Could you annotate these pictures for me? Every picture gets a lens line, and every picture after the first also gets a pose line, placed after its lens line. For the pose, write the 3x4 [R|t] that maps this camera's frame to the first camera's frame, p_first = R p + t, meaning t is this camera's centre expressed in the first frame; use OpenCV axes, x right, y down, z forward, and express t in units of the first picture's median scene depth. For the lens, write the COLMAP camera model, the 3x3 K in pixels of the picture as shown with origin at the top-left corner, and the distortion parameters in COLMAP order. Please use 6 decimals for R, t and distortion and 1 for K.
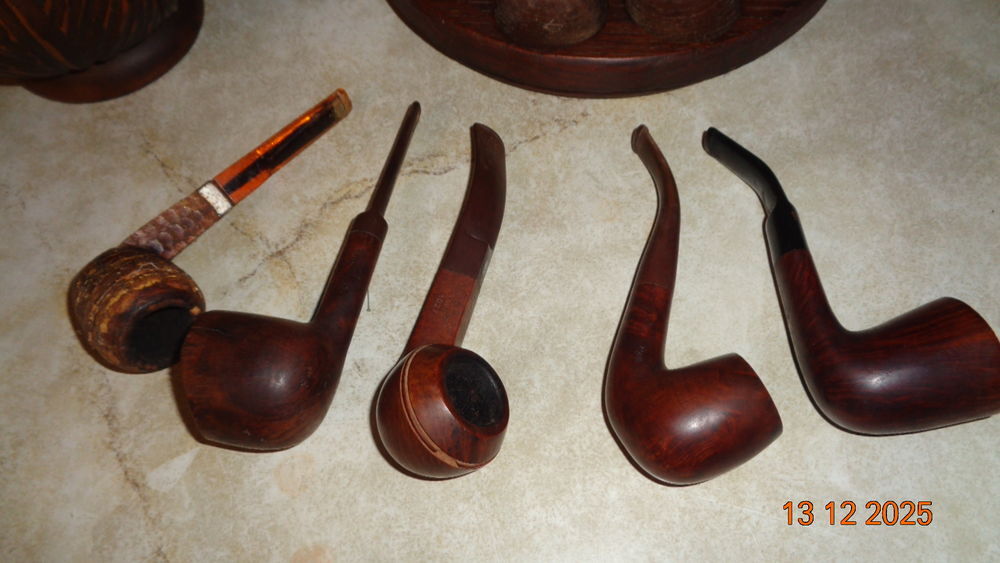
lens RADIAL K [[767.6, 0, 500.0], [0, 767.6, 281.5], [0, 0, 1]] dist [-0.010392, 0.003133]
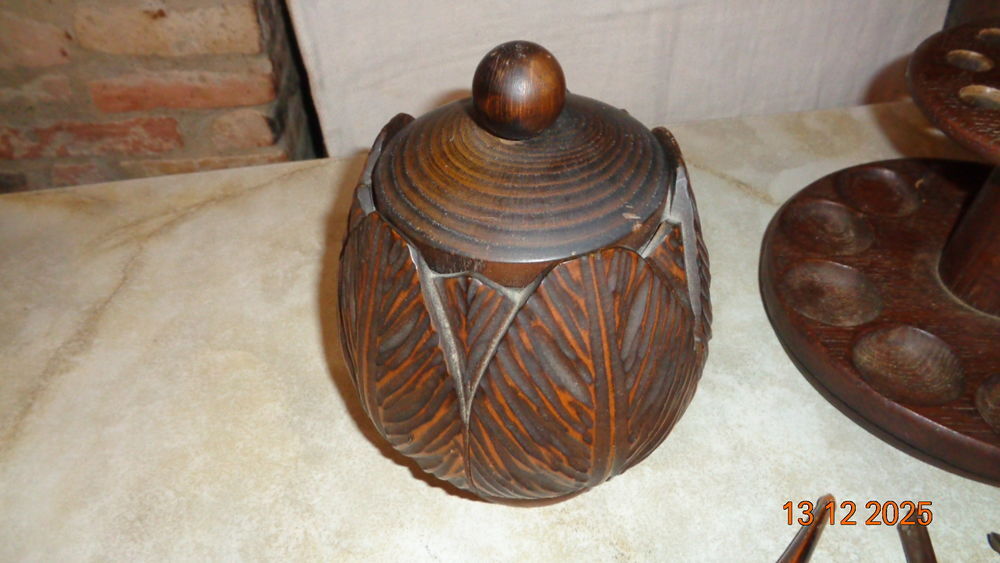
lens RADIAL K [[767.6, 0, 500.0], [0, 767.6, 281.5], [0, 0, 1]] dist [-0.010392, 0.003133]
pose [[0.999097, -0.019713, 0.037650, -0.673114], [0.031734, 0.935319, -0.352380, -0.174670], [-0.028268, 0.353256, 0.935099, 0.002853]]
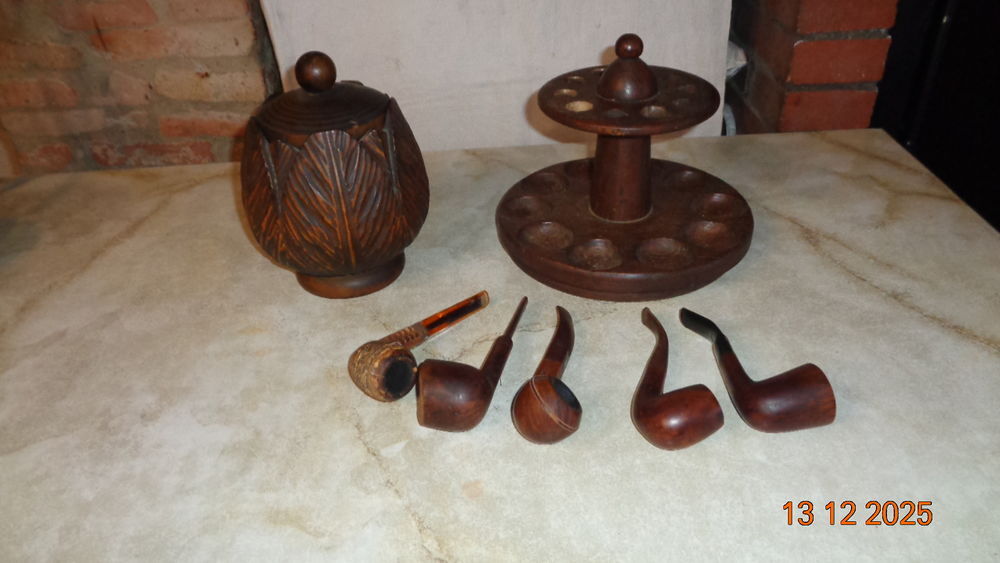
lens RADIAL K [[739.9, 0, 500.0], [0, 739.9, 281.5], [0, 0, 1]] dist [-0.026725, 0.001755]
pose [[0.998648, 0.039654, -0.033607, -0.112708], [-0.051019, 0.871499, -0.487736, 0.622574], [0.009948, 0.488791, 0.872344, -0.603785]]
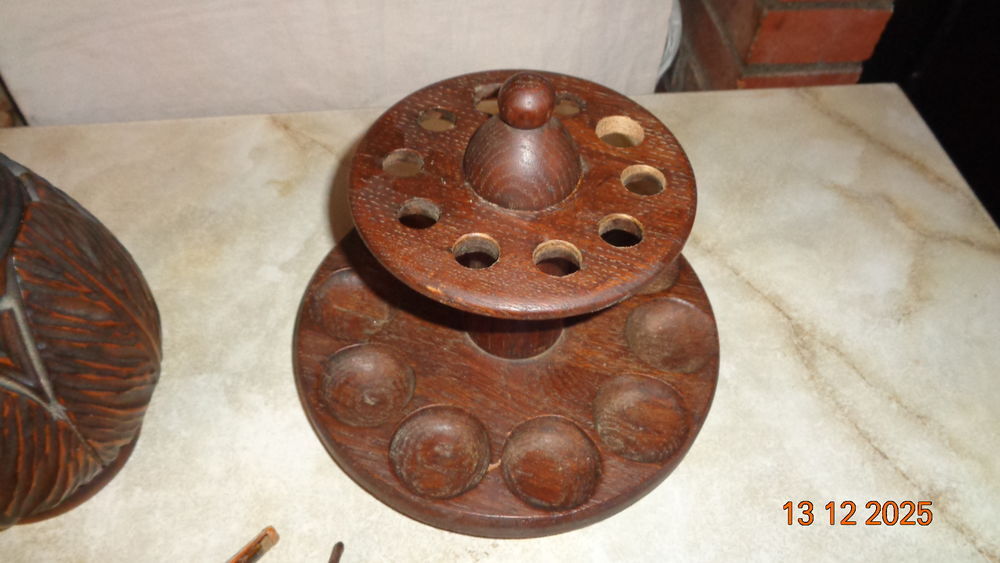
lens RADIAL K [[742.8, 0, 500.0], [0, 742.8, 281.5], [0, 0, 1]] dist [-0.011844, 0.002572]
pose [[0.994301, 0.019426, 0.104827, -0.001856], [0.002458, 0.978821, -0.204703, -0.380948], [-0.106583, 0.203794, 0.973195, -0.119407]]
